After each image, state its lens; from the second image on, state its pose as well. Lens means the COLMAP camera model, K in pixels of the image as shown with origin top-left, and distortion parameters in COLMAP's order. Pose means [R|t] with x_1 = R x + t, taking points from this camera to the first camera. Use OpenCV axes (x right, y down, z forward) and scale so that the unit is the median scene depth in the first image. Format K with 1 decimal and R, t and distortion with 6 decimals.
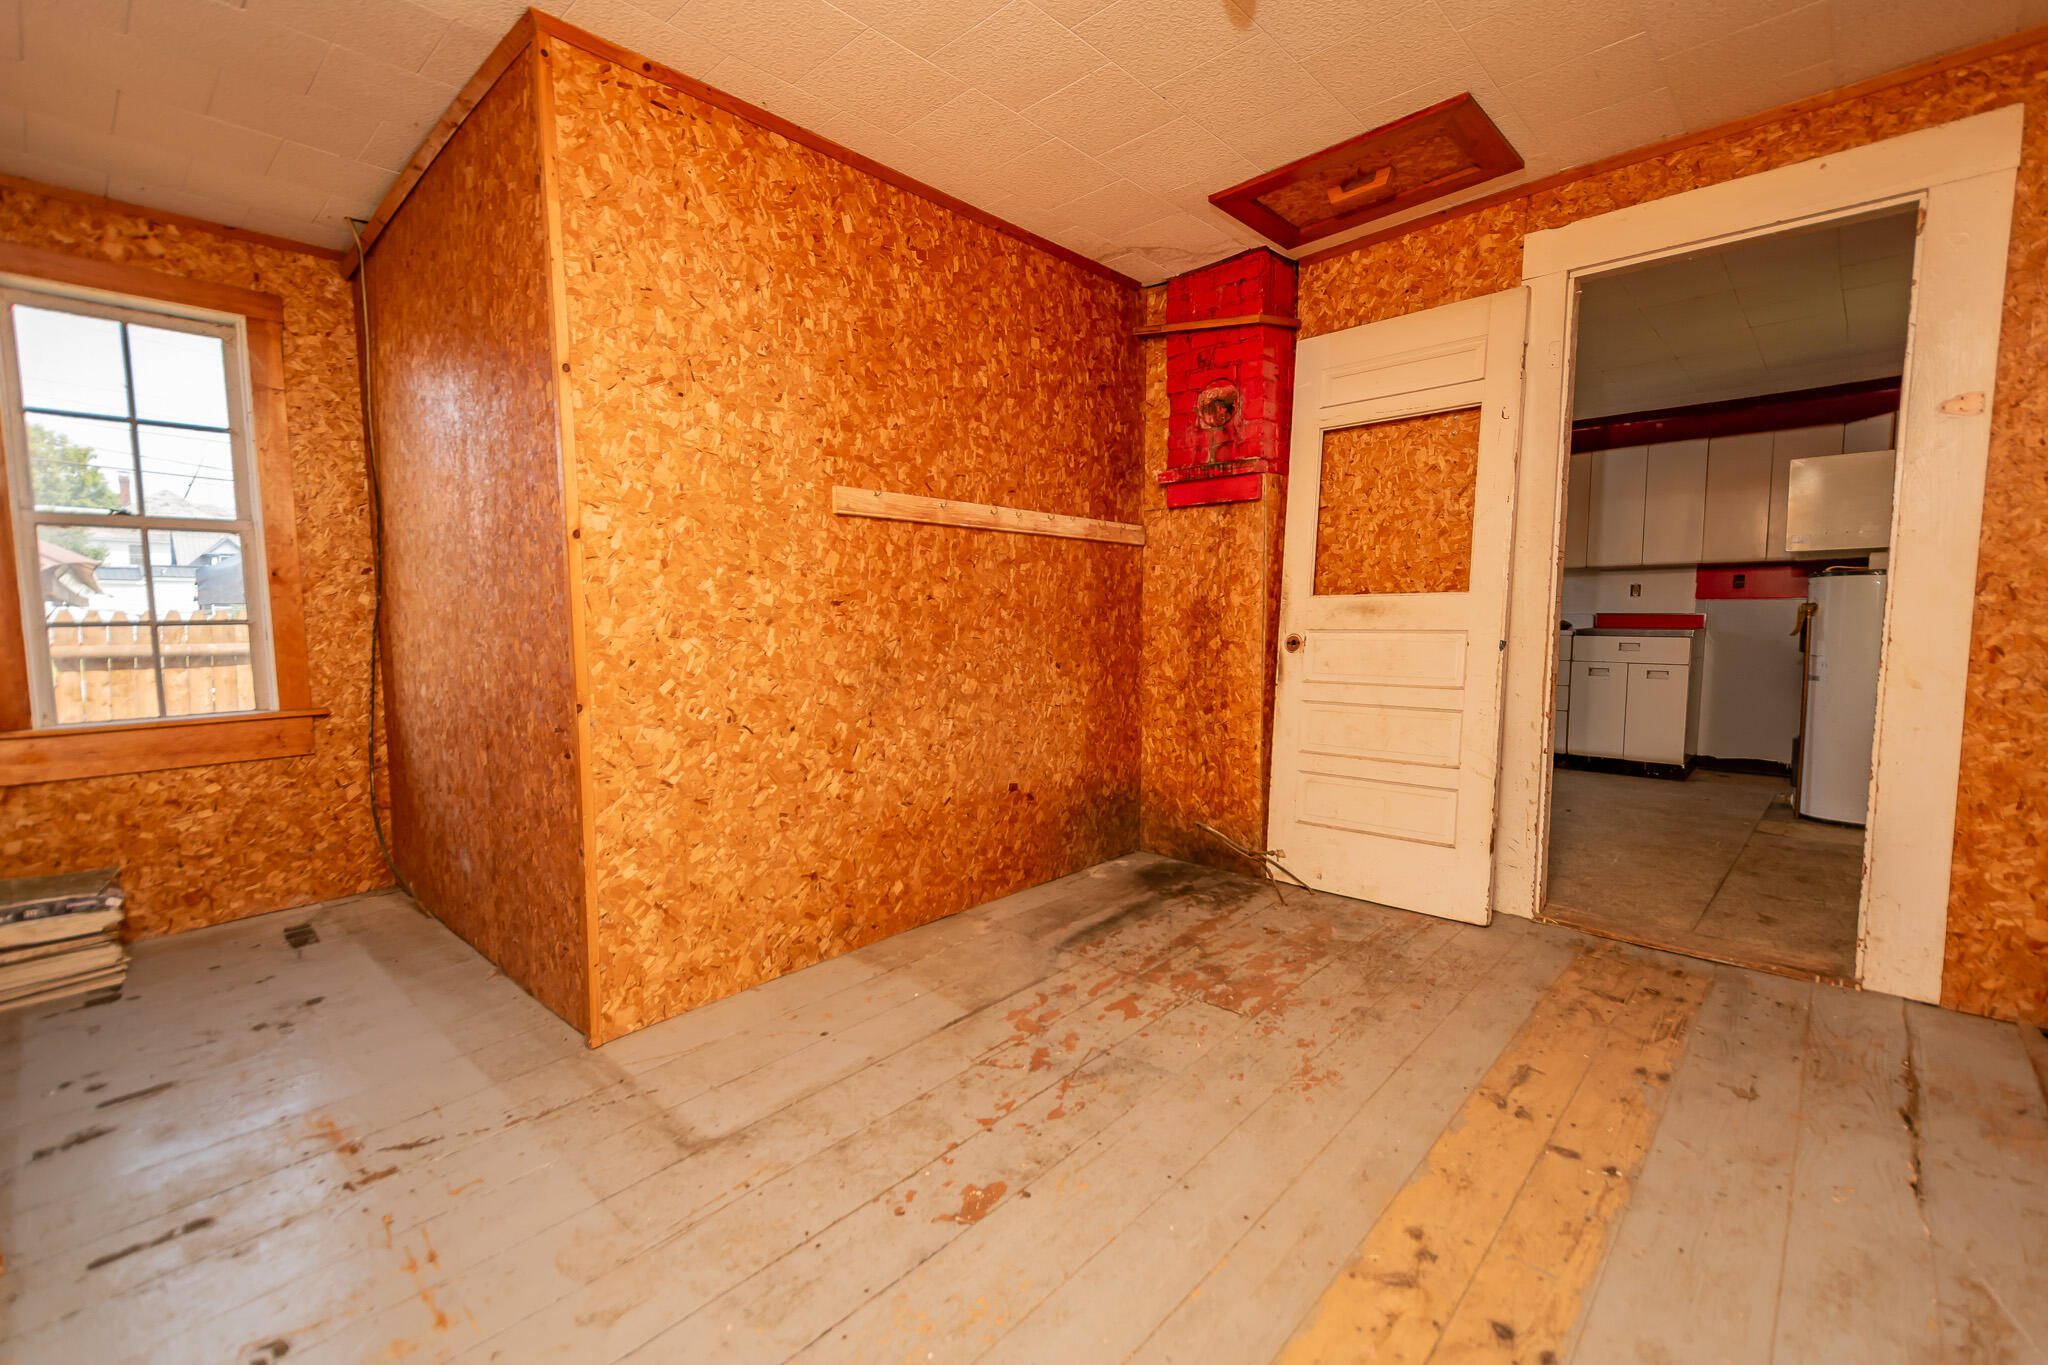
lens RADIAL K [[898.6, 0, 1026.7], [0, 898.6, 693.8], [0, 0, 1]] dist [0.012702, -0.004963]
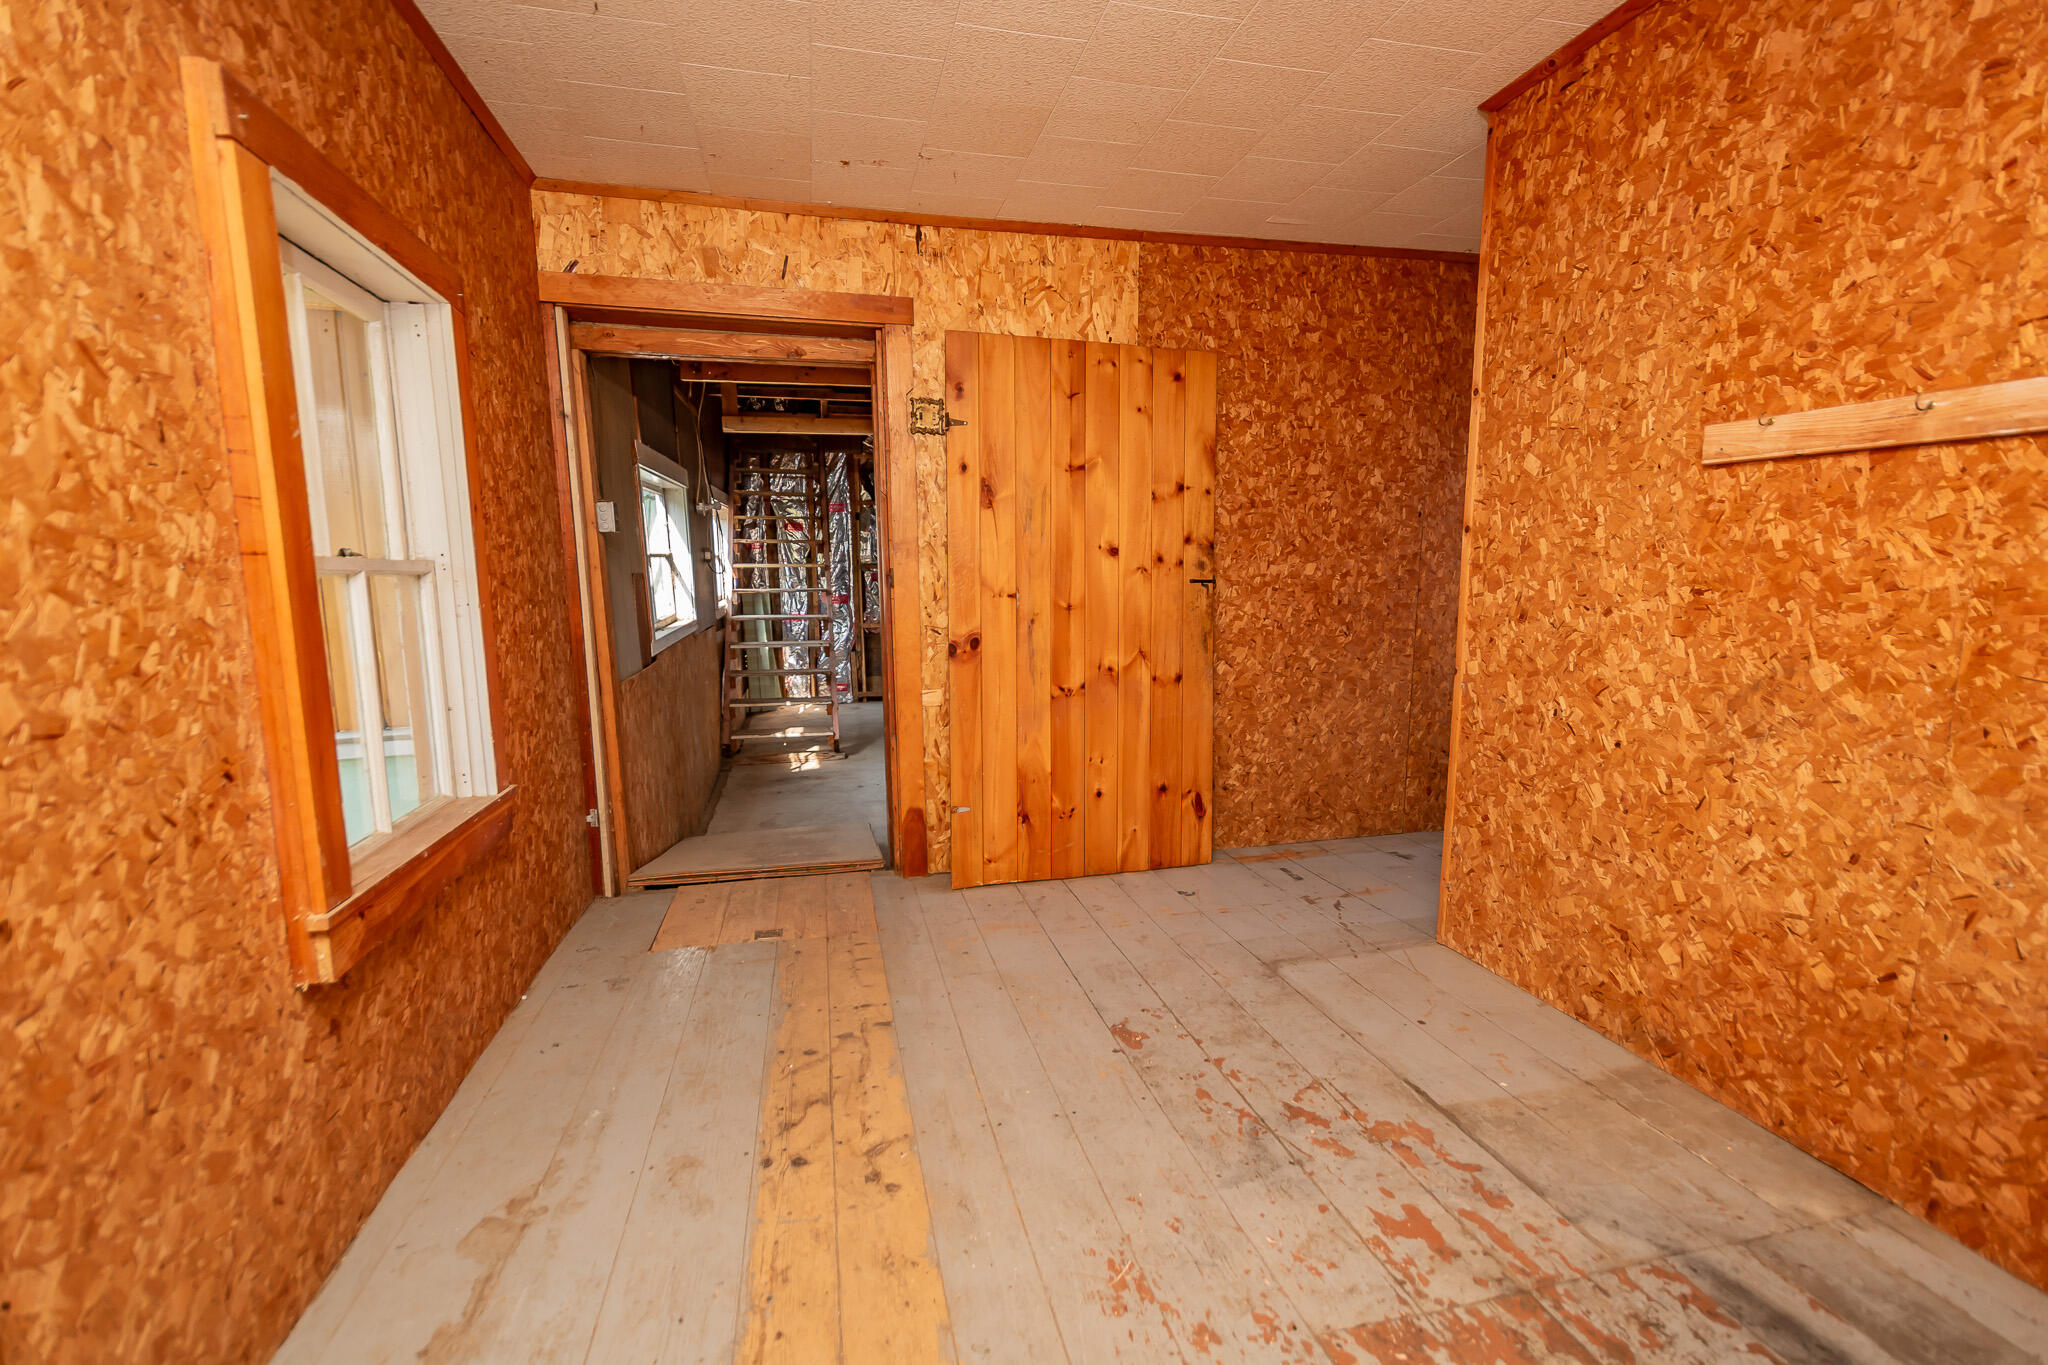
lens RADIAL K [[898.6, 0, 1023.7], [0, 898.6, 685.4], [0, 0, 1]] dist [0.012702, -0.004963]
pose [[-0.561782, 0.121088, -0.818376, 0.743885], [-0.064946, 0.979722, 0.189544, -0.140638], [0.824732, 0.159633, -0.542526, 1.041986]]
